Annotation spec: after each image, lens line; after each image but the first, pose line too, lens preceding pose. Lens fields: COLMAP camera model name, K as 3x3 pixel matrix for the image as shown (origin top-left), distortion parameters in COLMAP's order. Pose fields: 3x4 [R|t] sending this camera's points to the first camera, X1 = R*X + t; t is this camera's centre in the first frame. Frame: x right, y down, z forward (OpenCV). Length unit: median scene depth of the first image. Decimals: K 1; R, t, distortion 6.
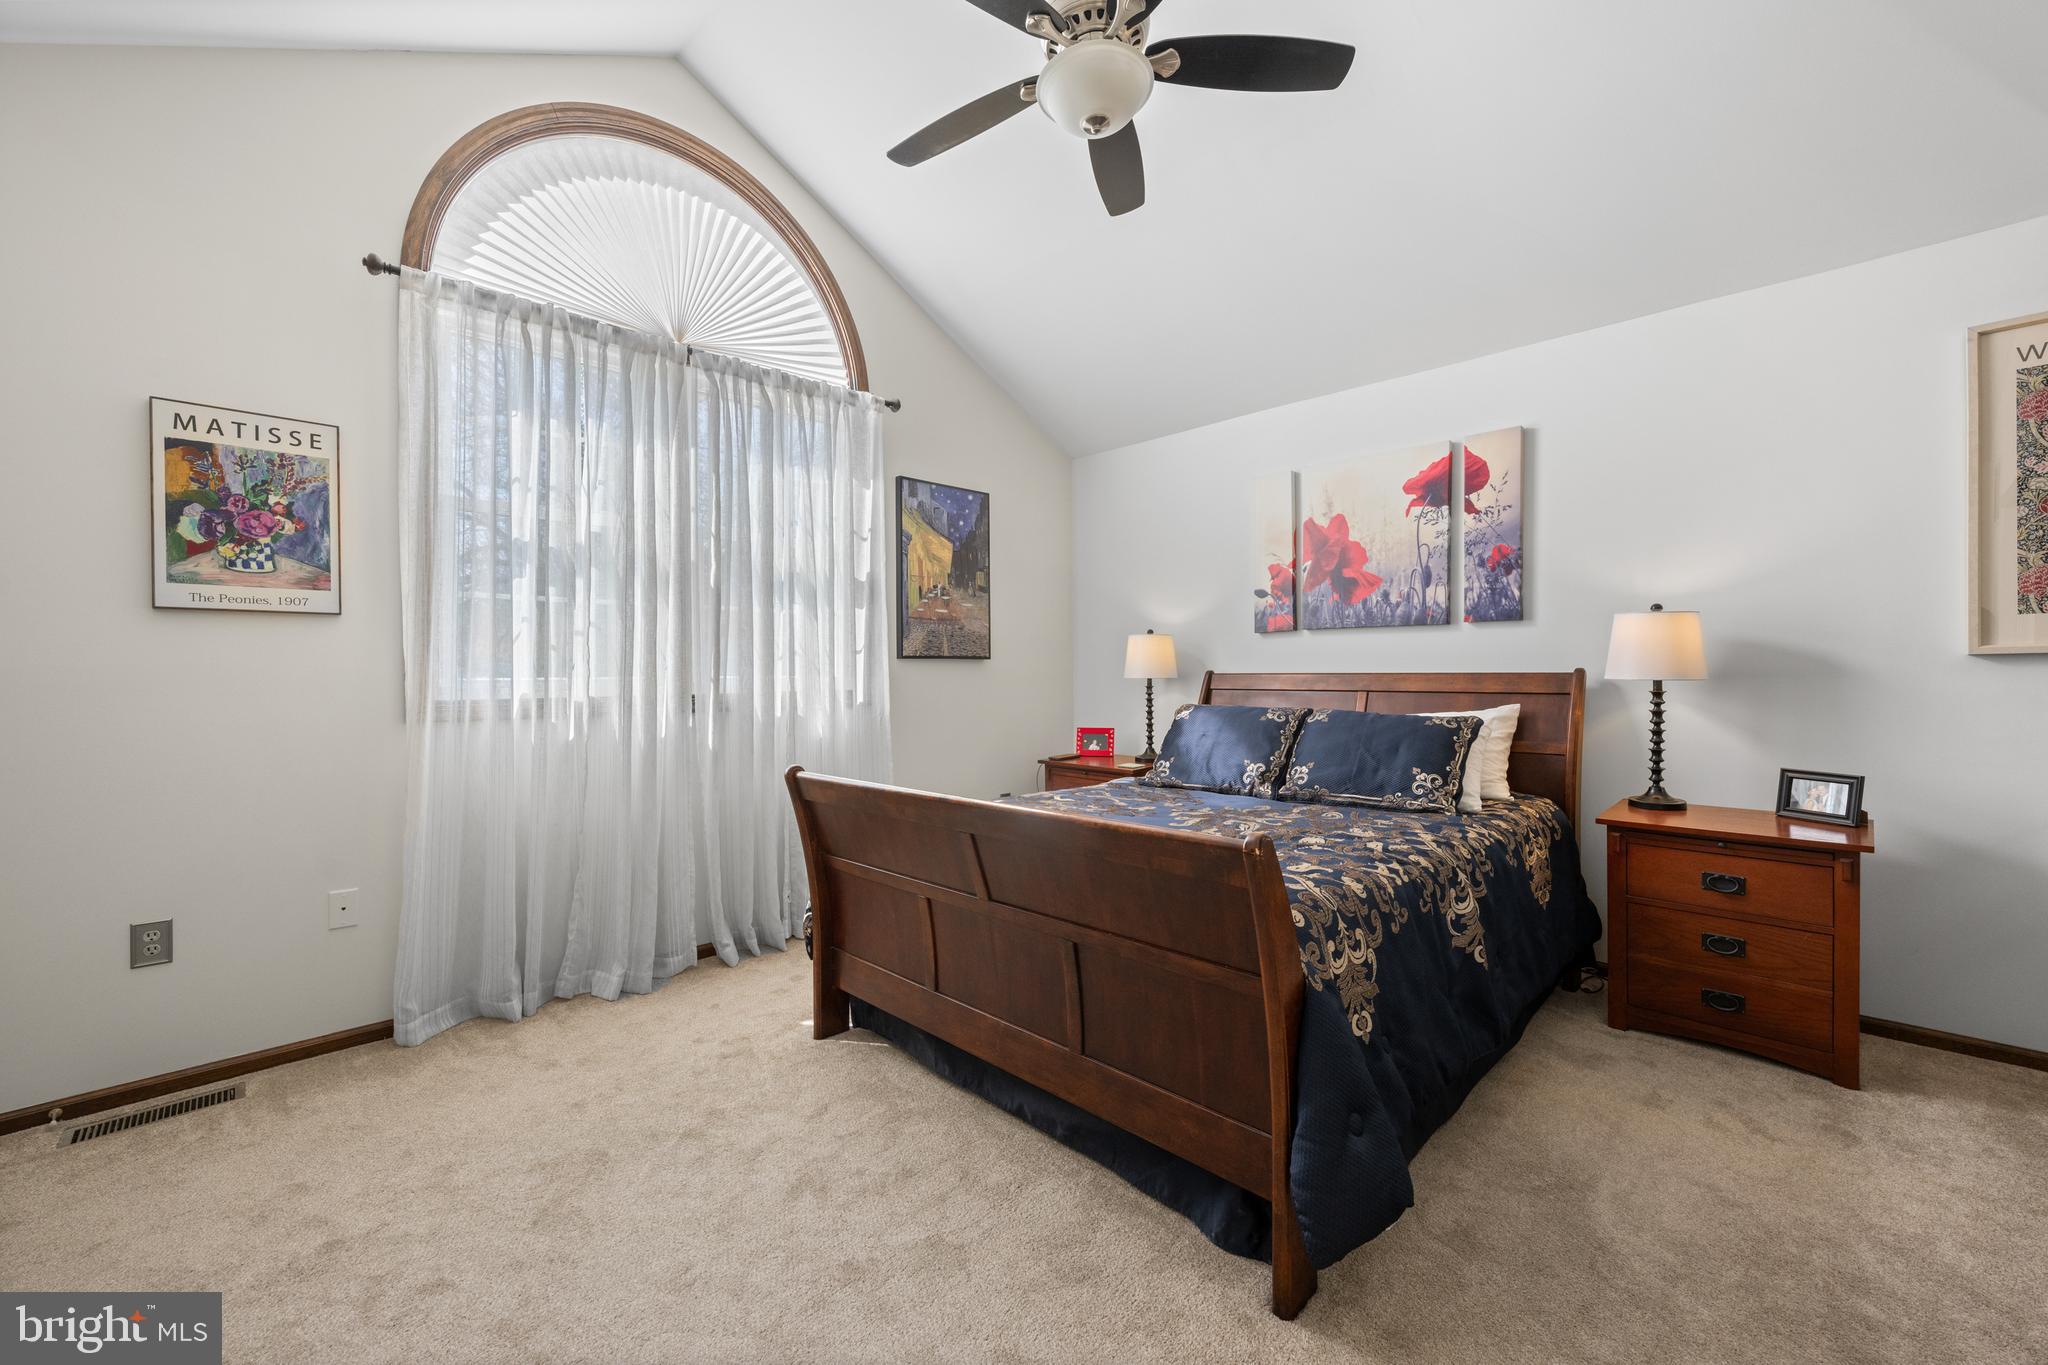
lens RADIAL K [[811.7, 0, 1024.4], [0, 811.7, 682.4], [0, 0, 1]] dist [0.000487, -0.000415]
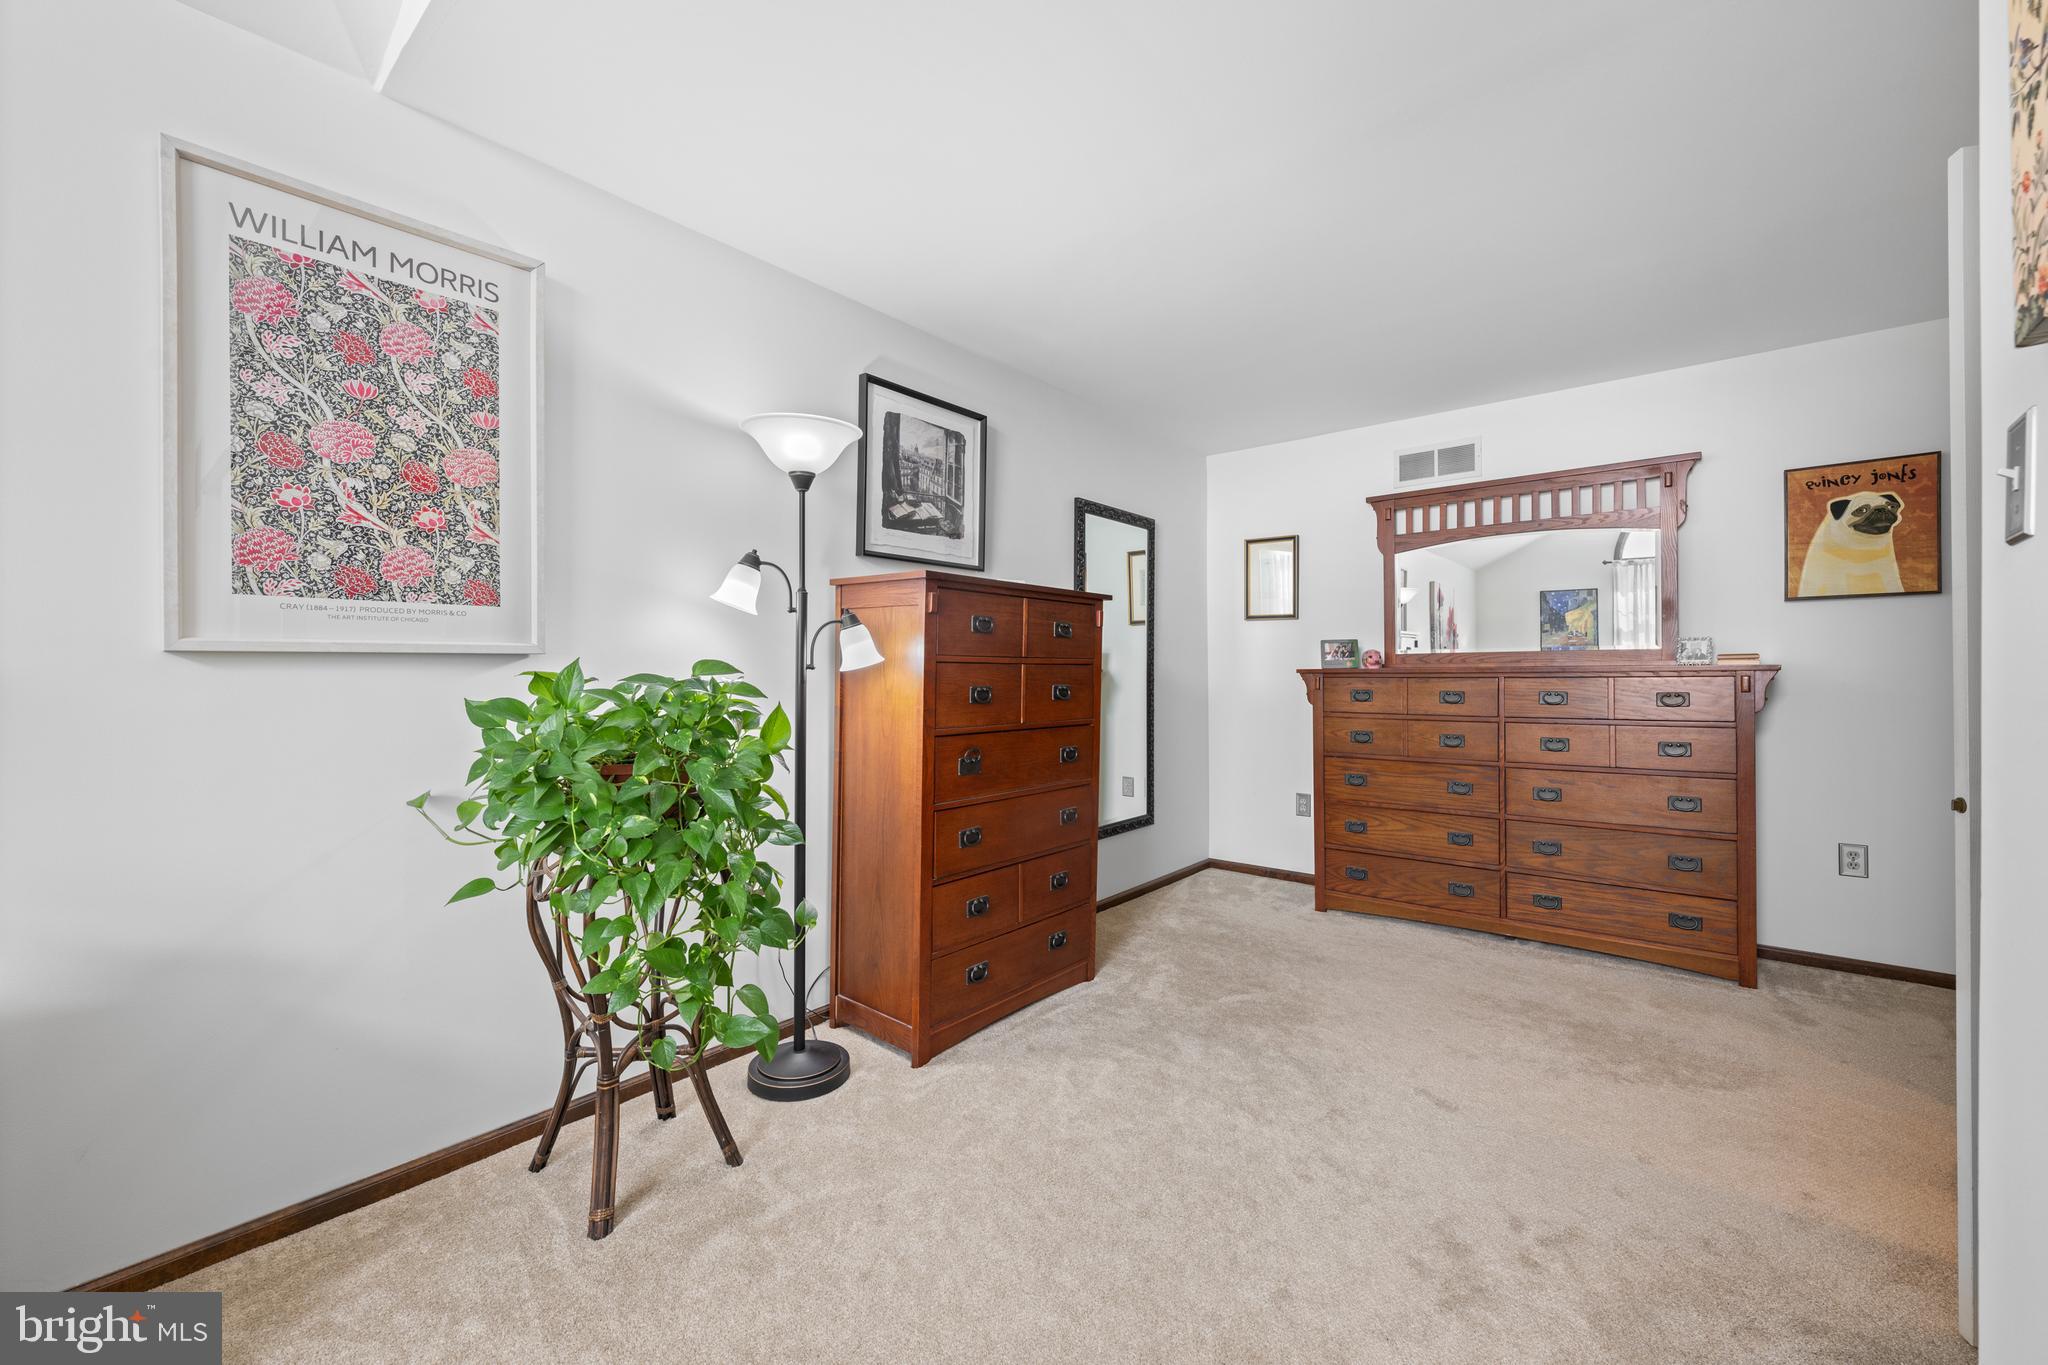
lens RADIAL K [[825.3, 0, 1010.5], [0, 825.3, 671.8], [0, 0, 1]] dist [0.008462, -0.000123]
pose [[-0.068430, -0.000159, 0.997656, 0.323115], [0.001534, 0.999999, 0.000265, -0.011552], [-0.997655, 0.001549, -0.068430, 0.264845]]
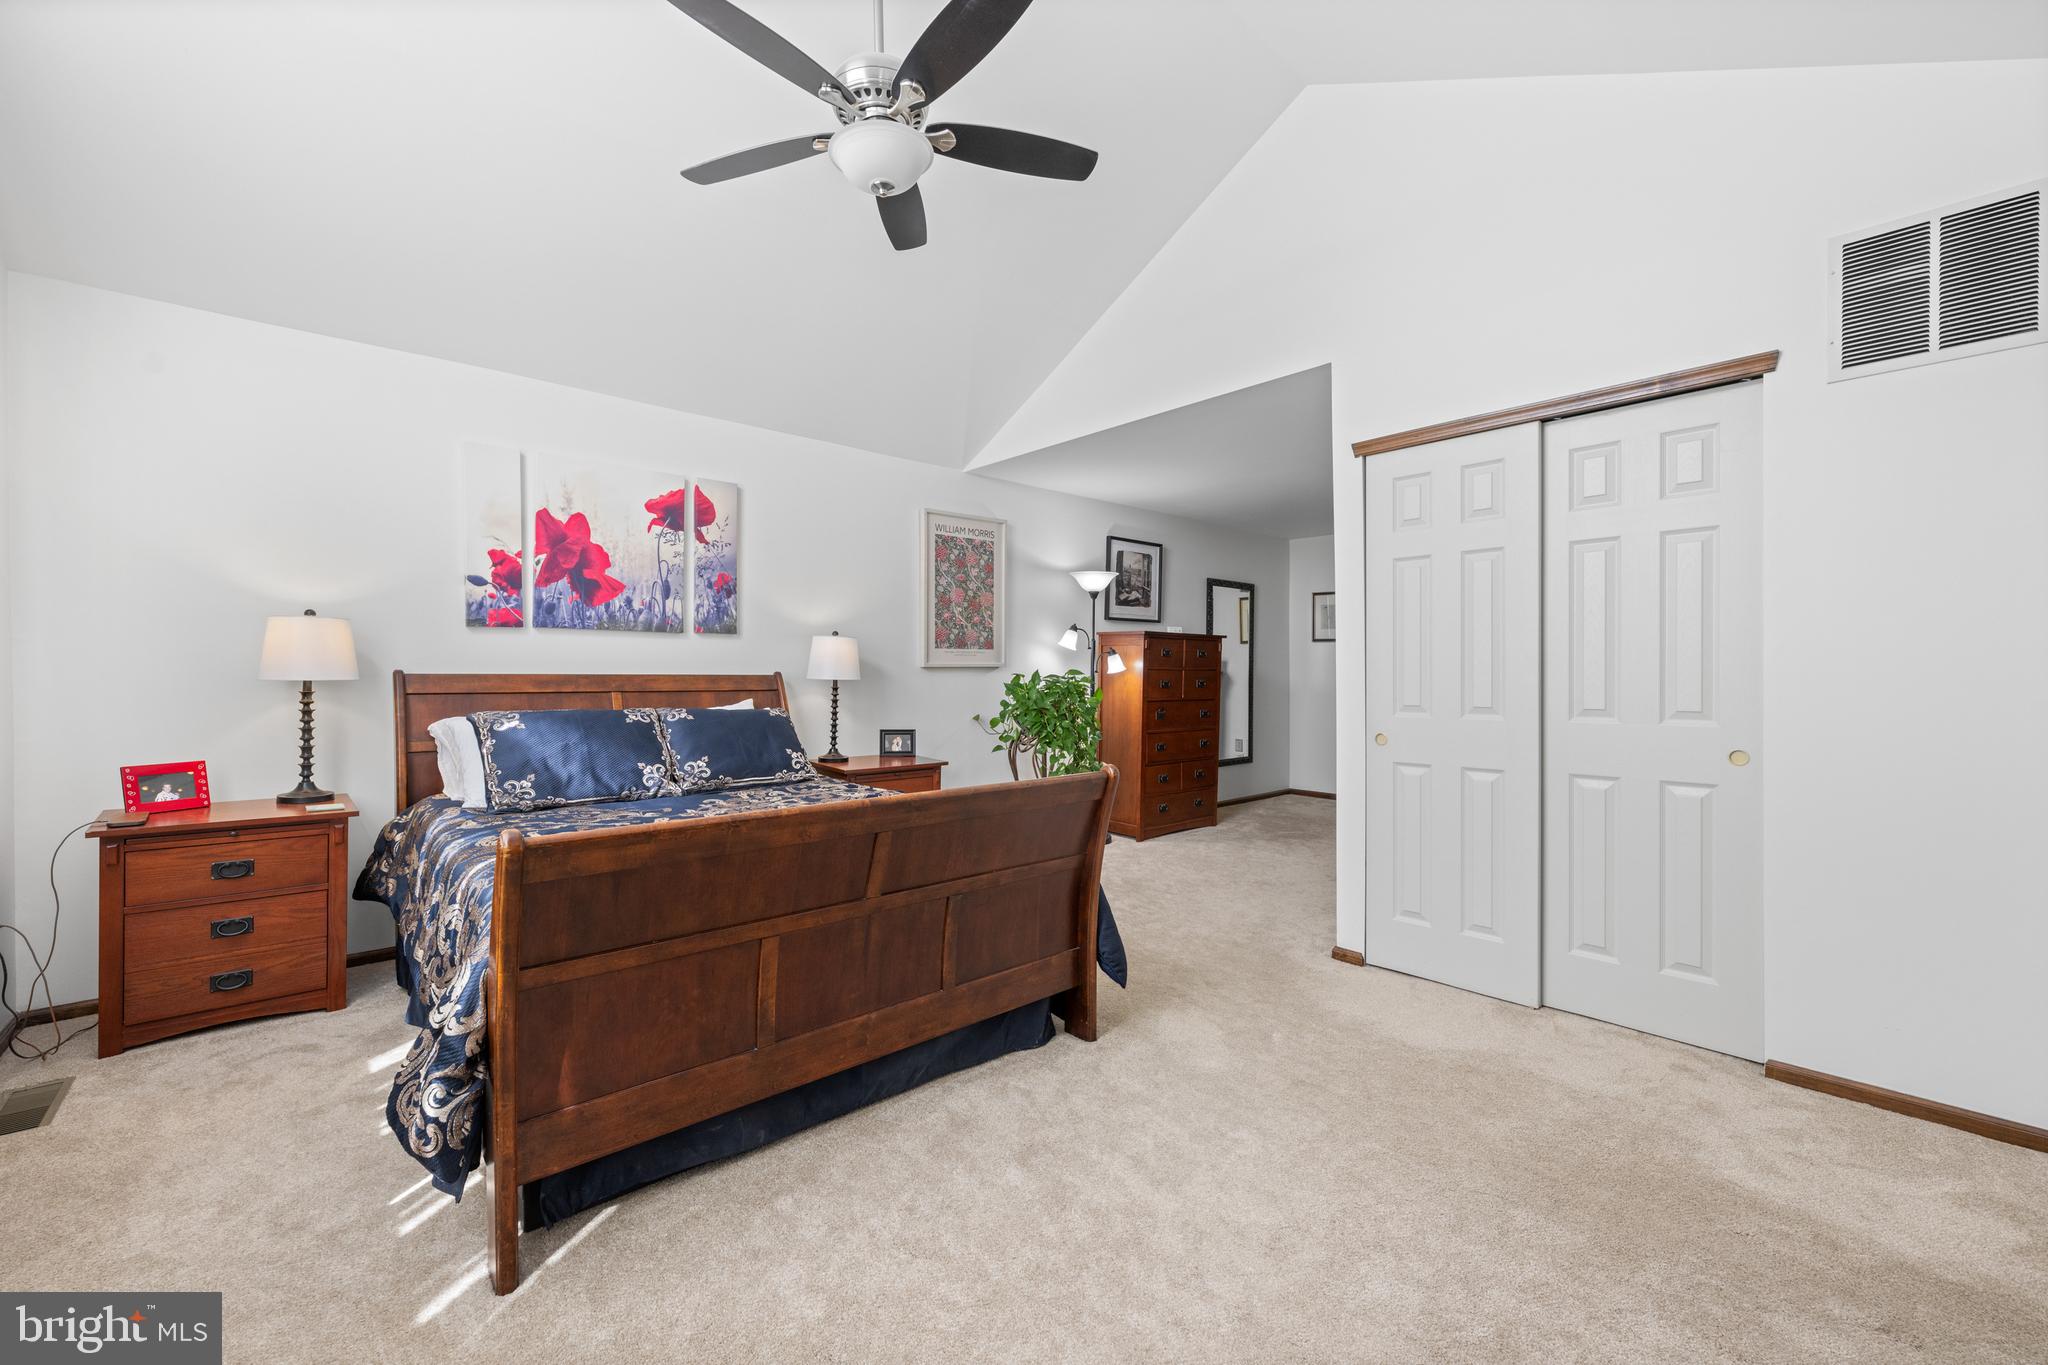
lens RADIAL K [[811.7, 0, 1024.4], [0, 811.7, 682.4], [0, 0, 1]] dist [0.000487, -0.000415]
pose [[0.064649, -0.013732, 0.997814, -0.604111], [-0.000728, 0.999904, 0.013808, -0.016380], [-0.997908, -0.001619, 0.064633, 0.422154]]
